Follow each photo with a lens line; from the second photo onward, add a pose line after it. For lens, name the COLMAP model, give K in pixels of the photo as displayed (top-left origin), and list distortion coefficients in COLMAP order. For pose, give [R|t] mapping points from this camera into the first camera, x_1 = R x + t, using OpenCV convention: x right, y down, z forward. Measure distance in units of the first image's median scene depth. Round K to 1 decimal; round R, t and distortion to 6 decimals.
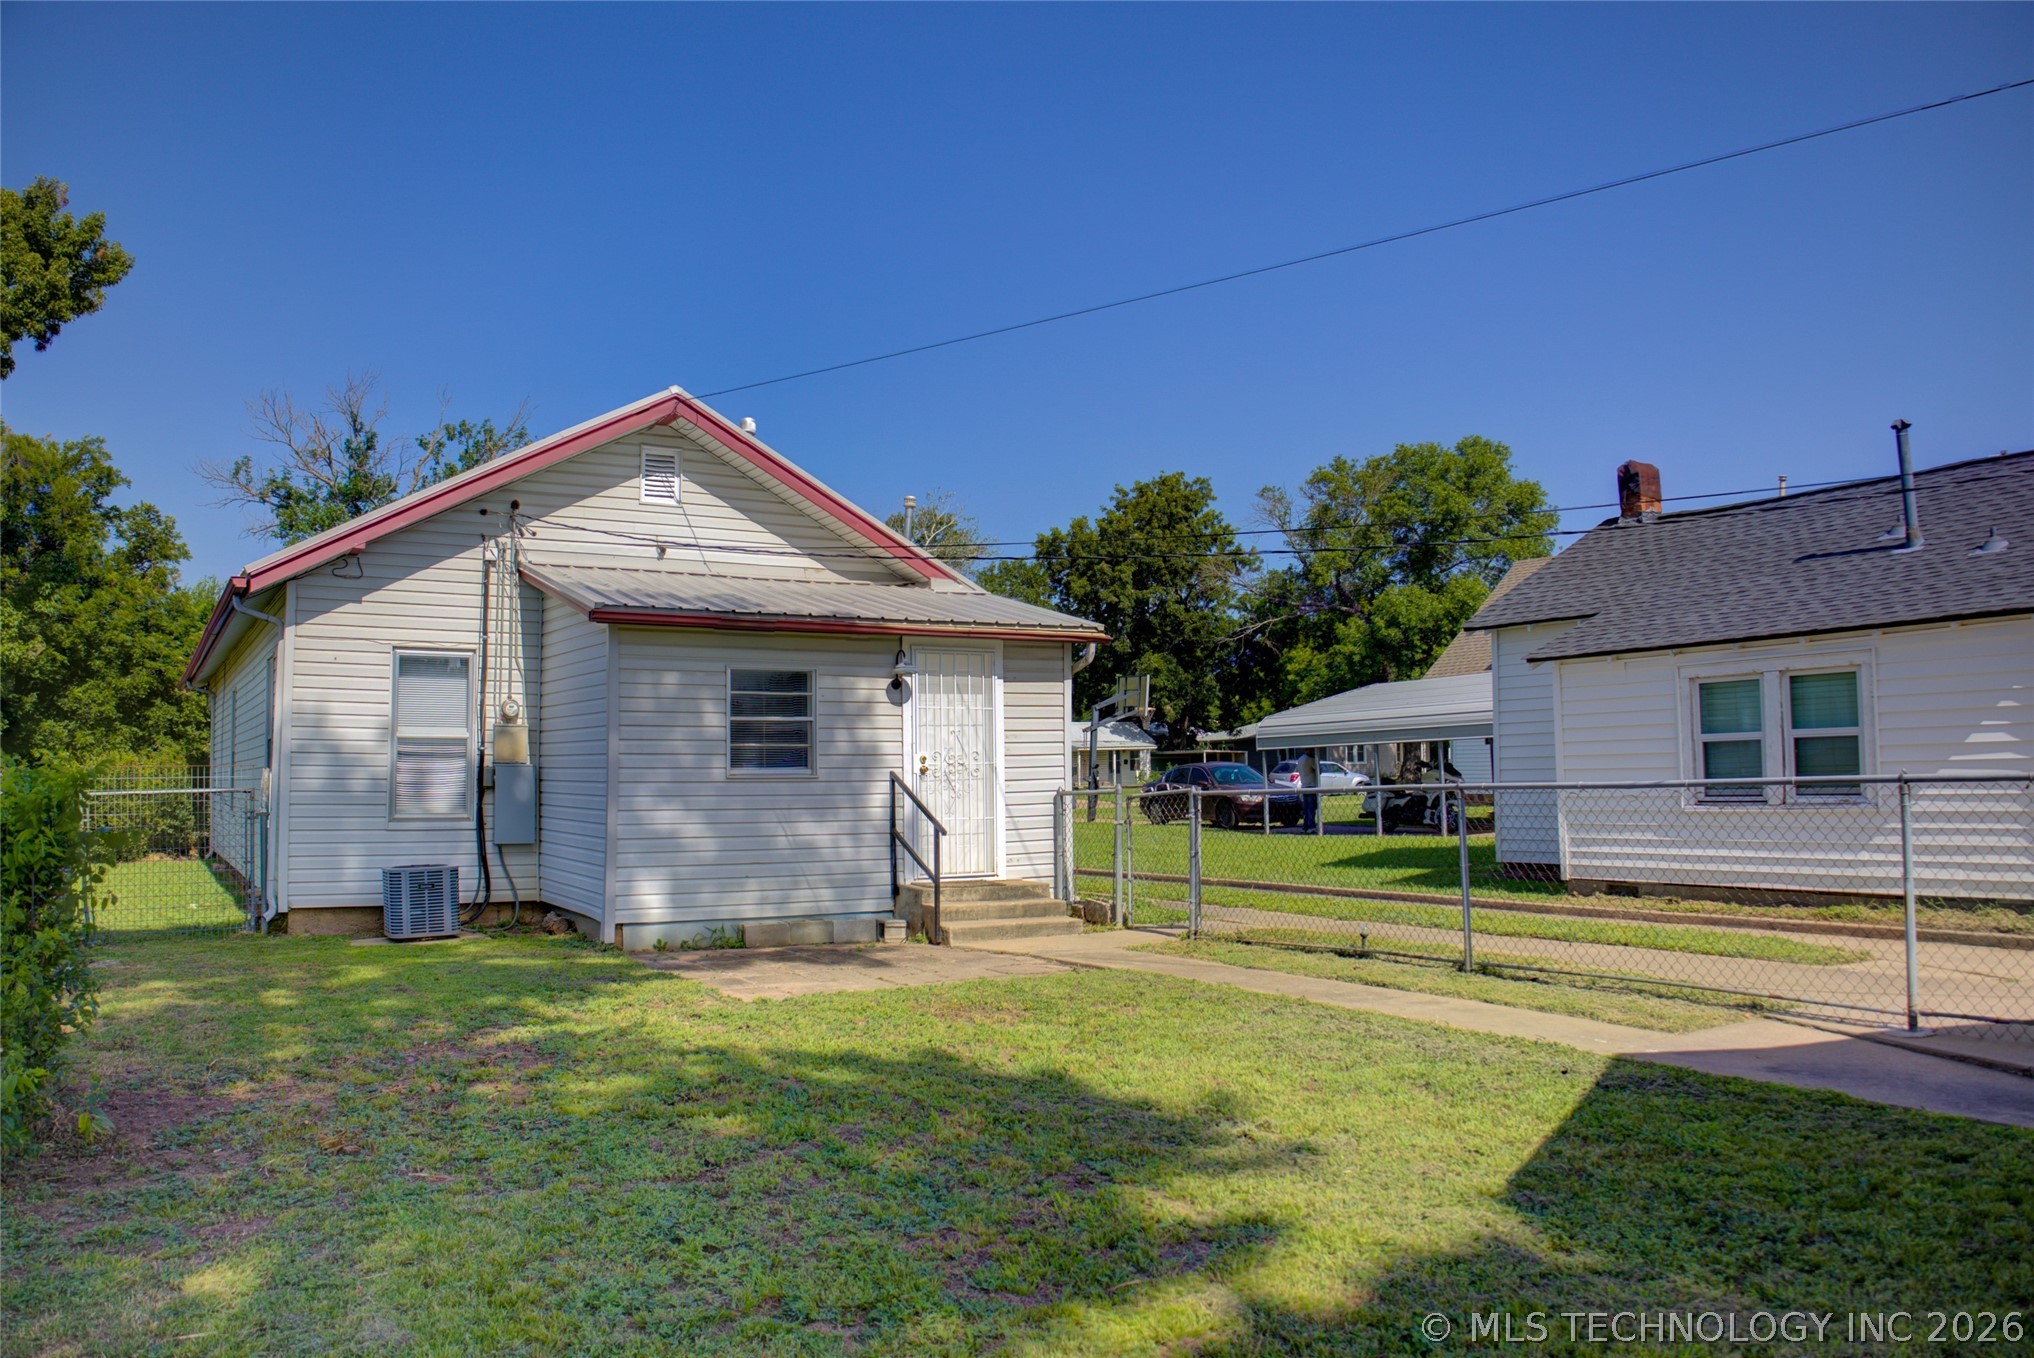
lens RADIAL K [[1535.4, 0, 1015.7], [0, 1535.4, 676.5], [0, 0, 1]] dist [-0.063382, 0.001110]
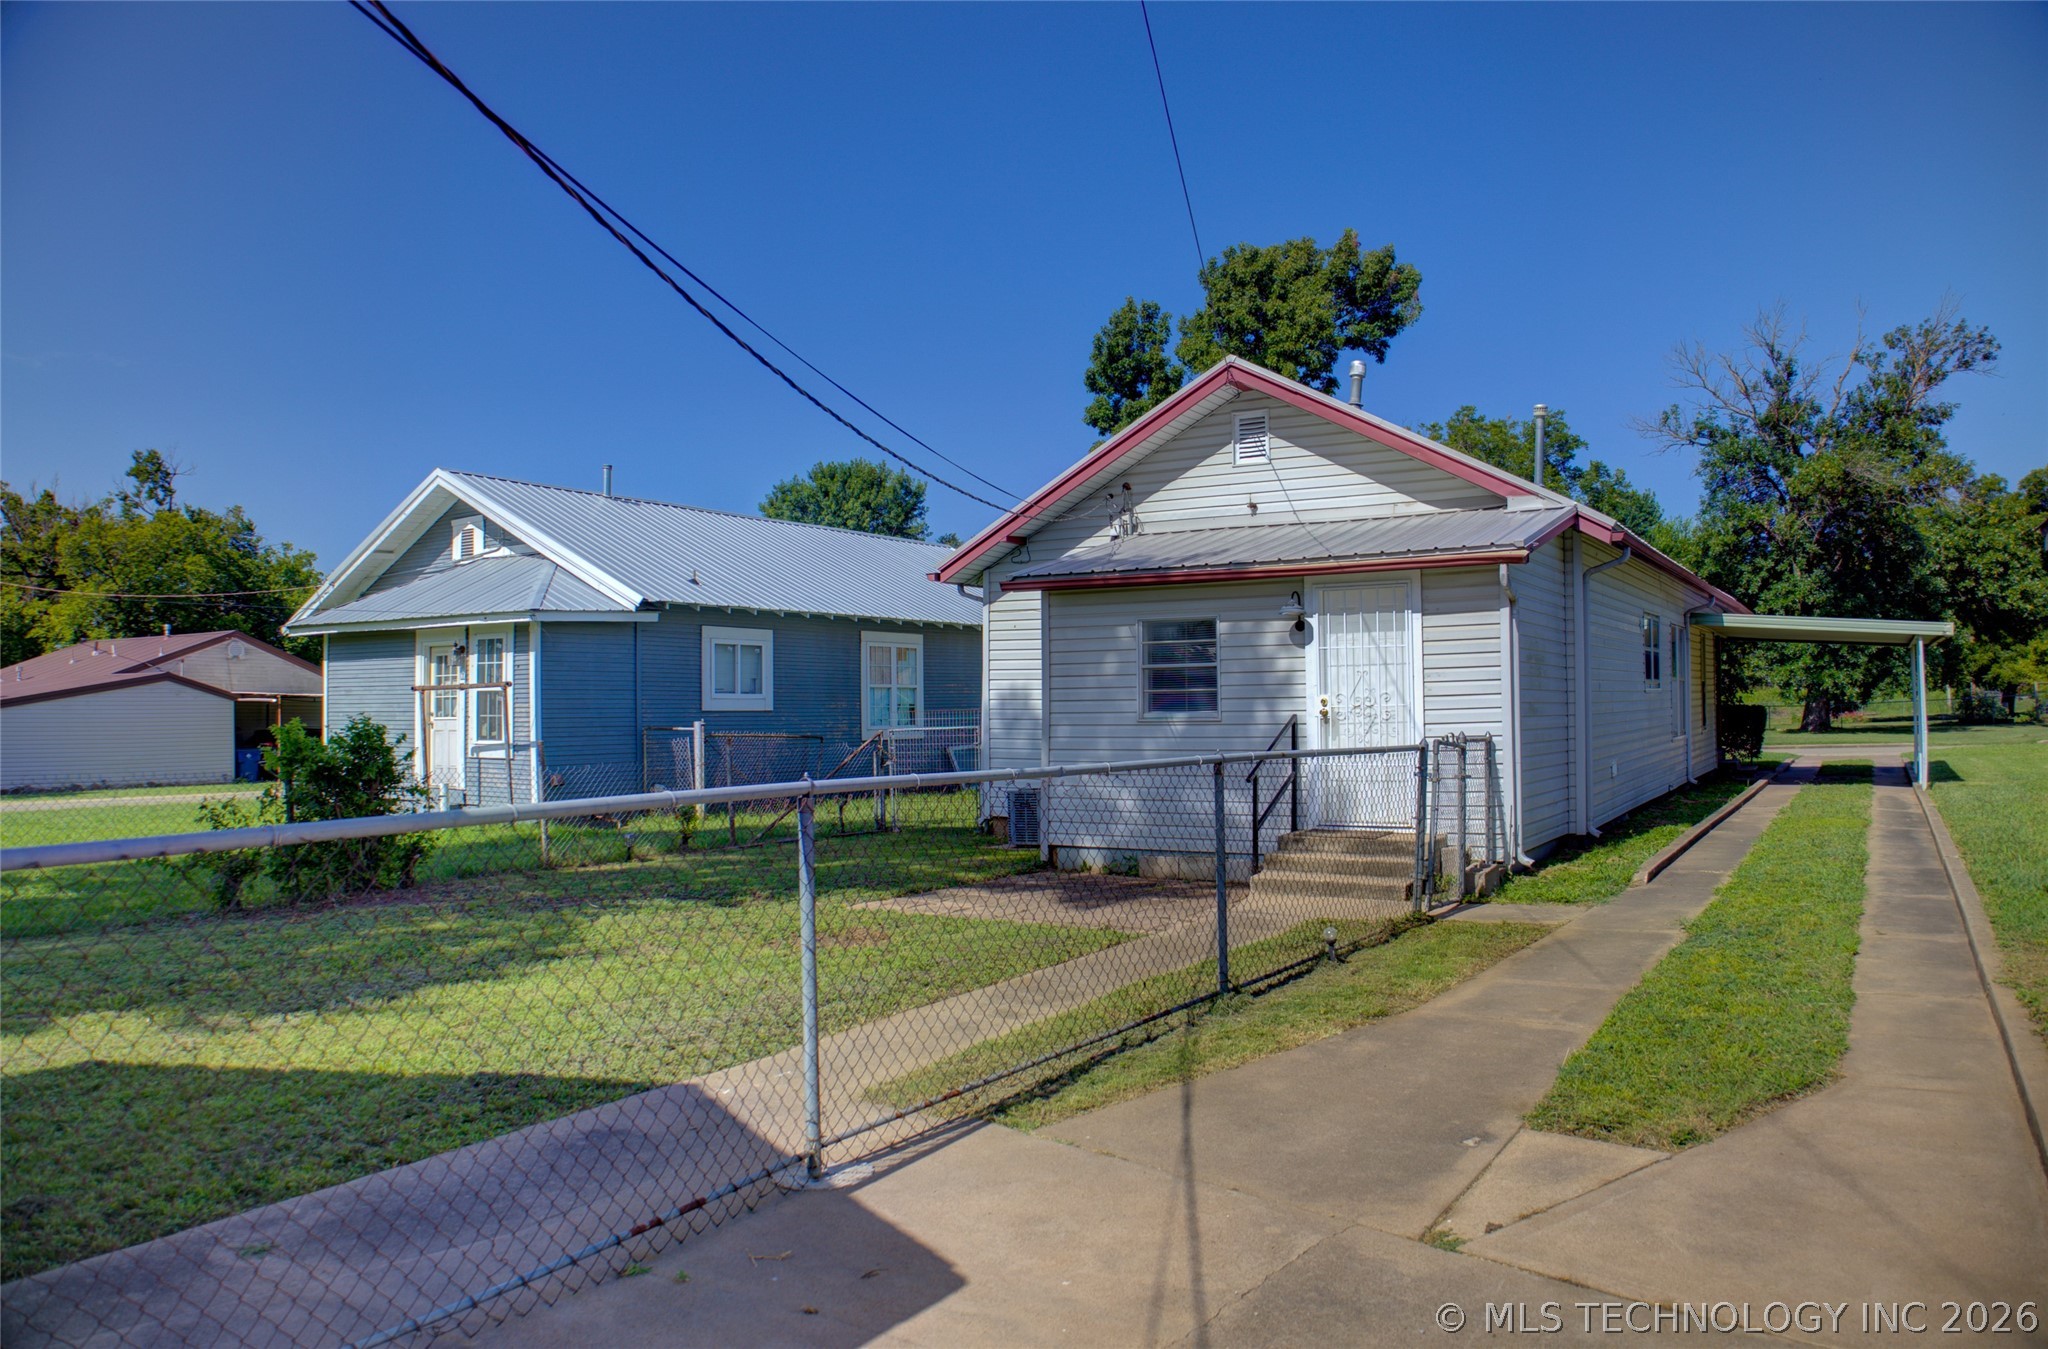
lens RADIAL K [[1438.4, 0, 1020.9], [0, 1438.4, 667.7], [0, 0, 1]] dist [-0.115817, 0.065557]
pose [[0.484582, -0.022286, -0.874462, 0.609427], [0.064251, 0.997882, 0.010173, 0.010671], [0.872383, -0.061114, 0.484988, 0.386588]]
